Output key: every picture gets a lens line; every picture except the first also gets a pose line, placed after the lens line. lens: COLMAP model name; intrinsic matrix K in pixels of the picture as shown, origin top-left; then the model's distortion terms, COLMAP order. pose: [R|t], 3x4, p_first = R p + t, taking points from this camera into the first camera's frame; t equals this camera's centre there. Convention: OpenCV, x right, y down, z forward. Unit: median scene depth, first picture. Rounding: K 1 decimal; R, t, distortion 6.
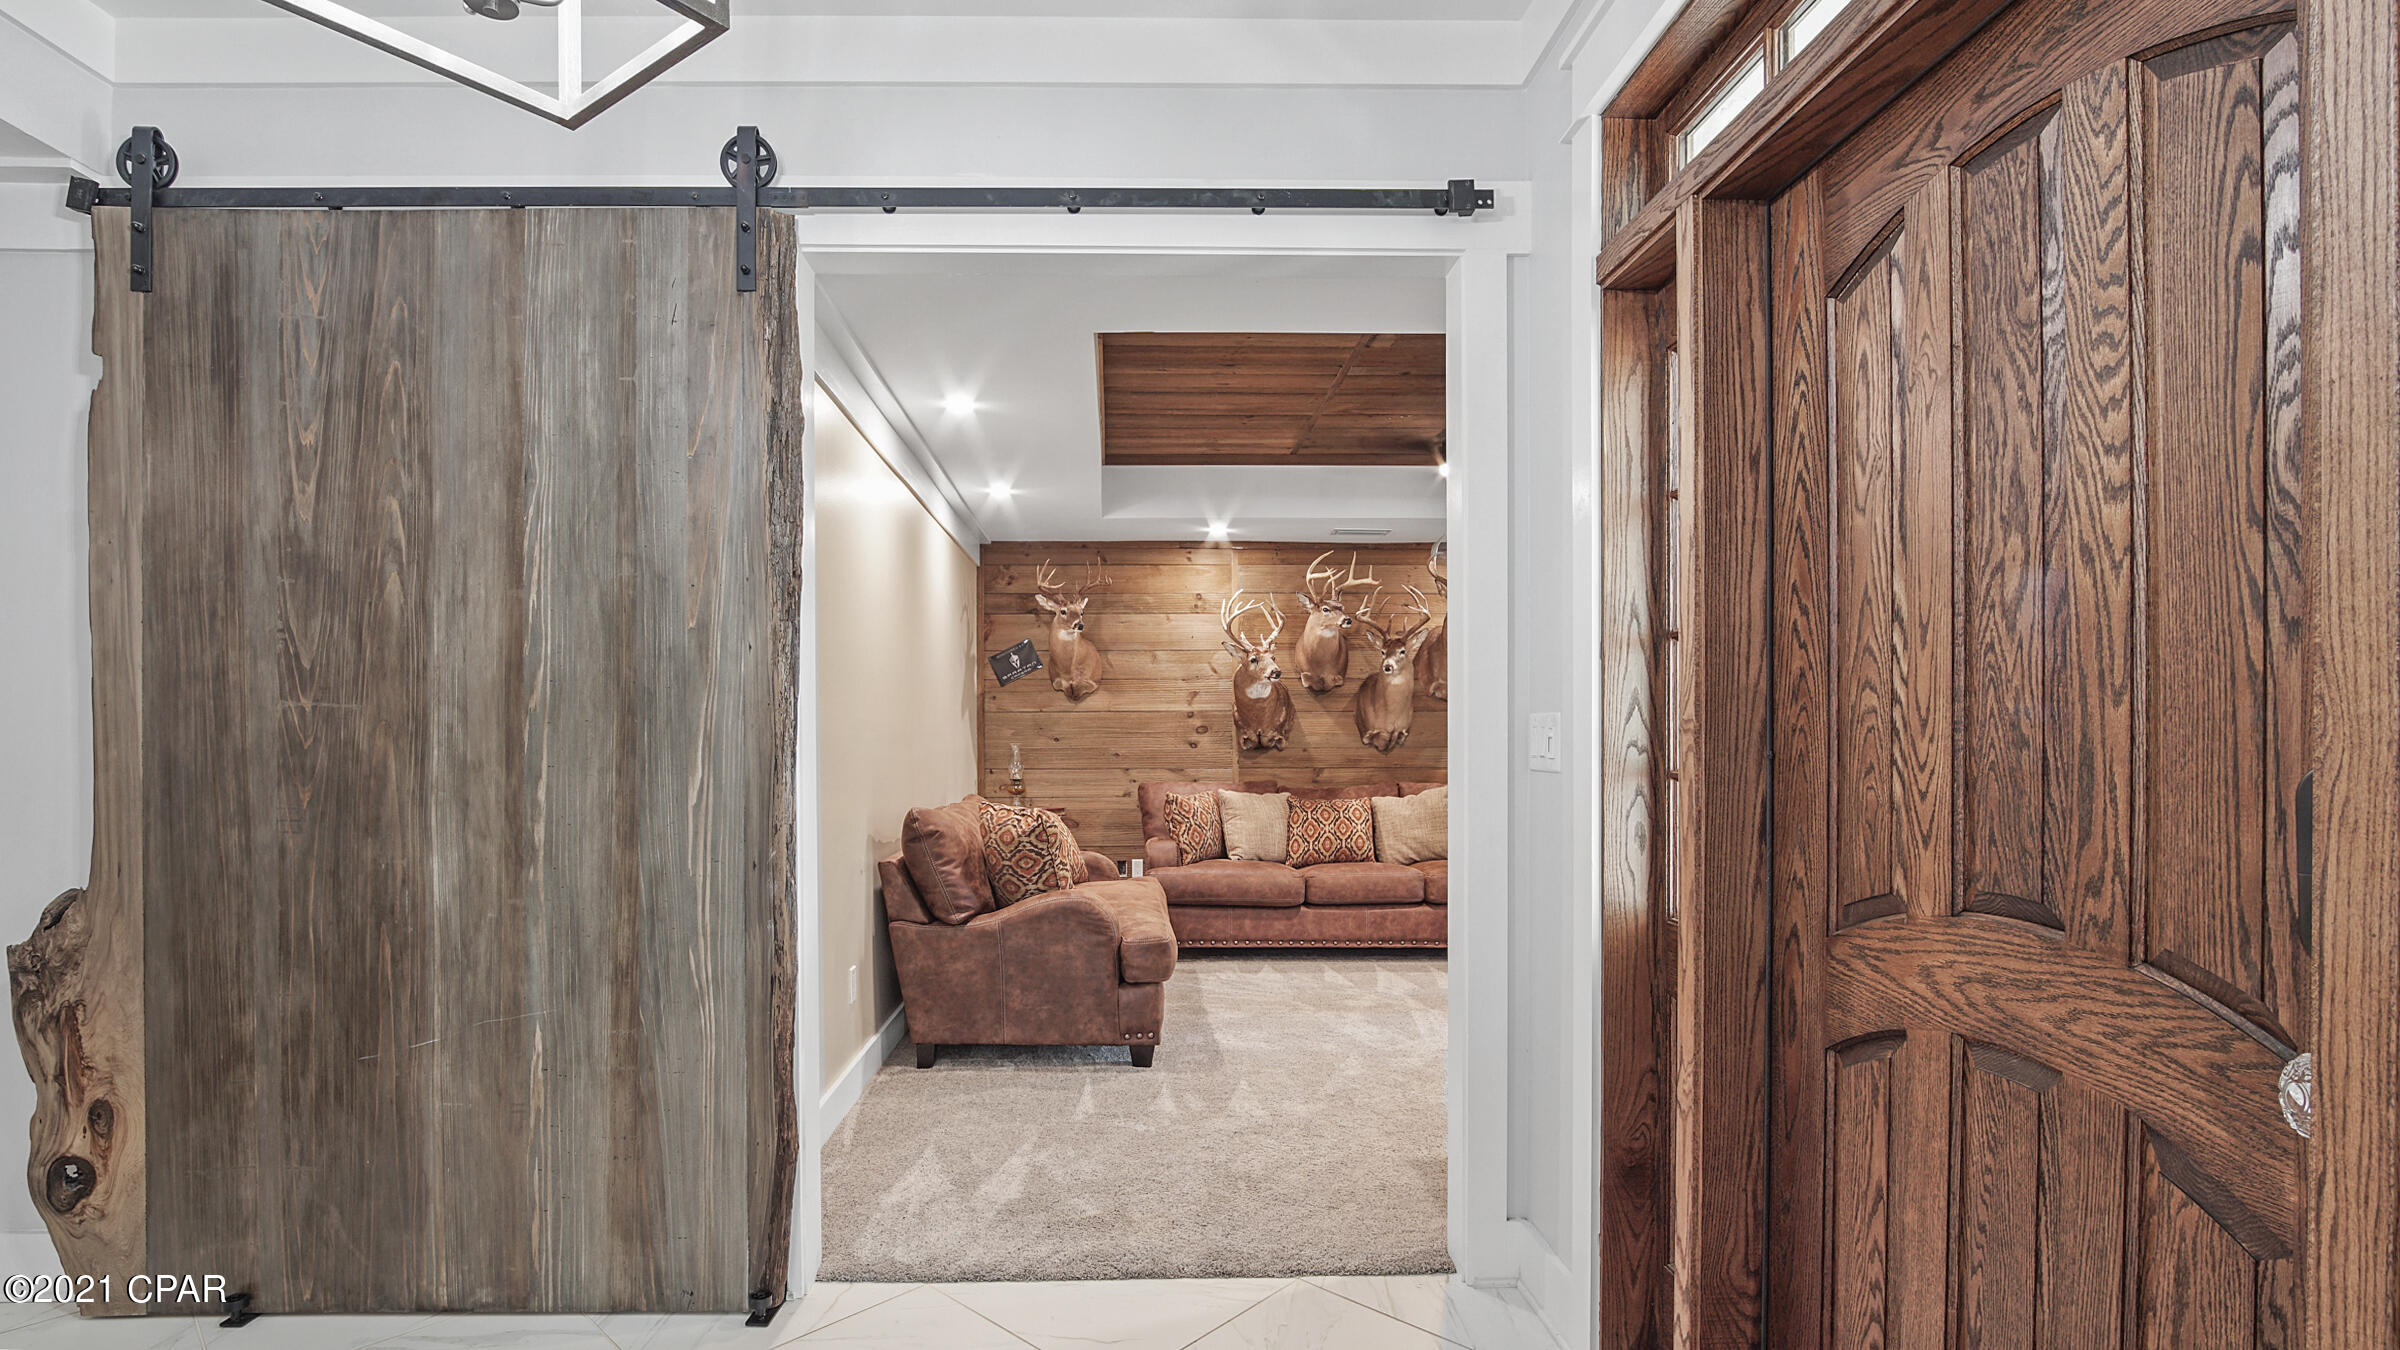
lens RADIAL K [[1118.0, 0, 1193.0], [0, 1118.0, 721.0], [0, 0, 1]] dist [-0.013041, 0.001142]
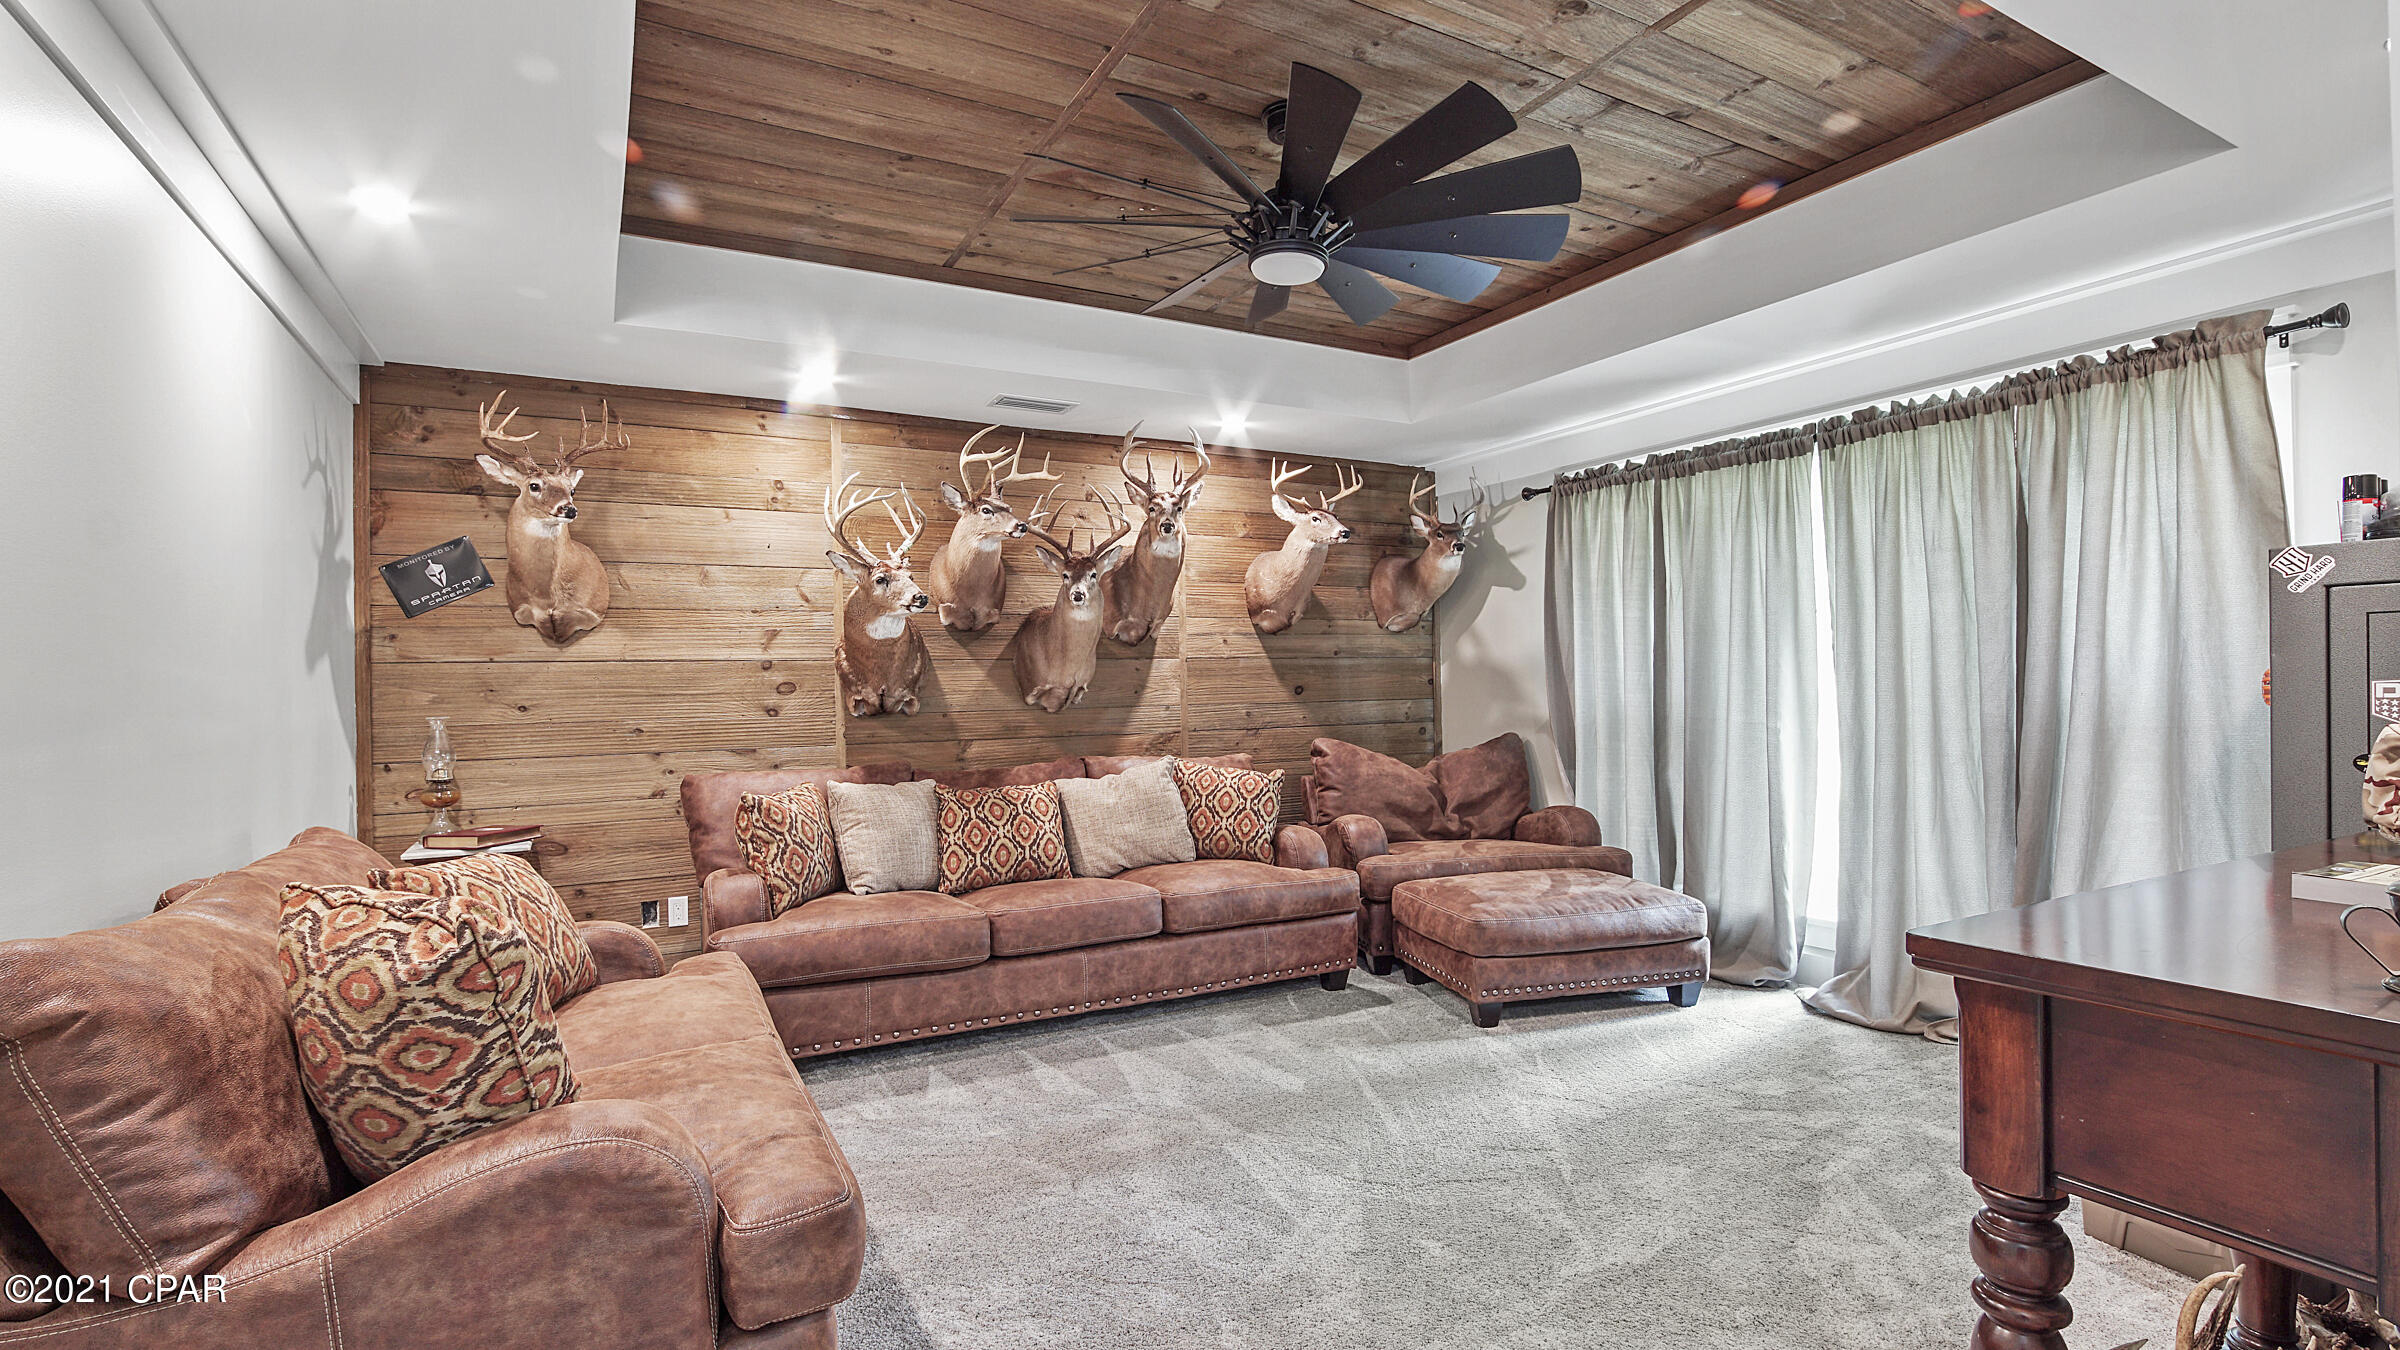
lens RADIAL K [[1012.6, 0, 1200.0], [0, 1012.6, 675.0], [0, 0, 1]] dist [-0.011427, -0.000260]
pose [[0.891867, -0.008792, 0.452212, -0.044691], [0.010816, 0.999940, -0.001891, 0.003896], [-0.452168, 0.006577, 0.891909, 0.373317]]
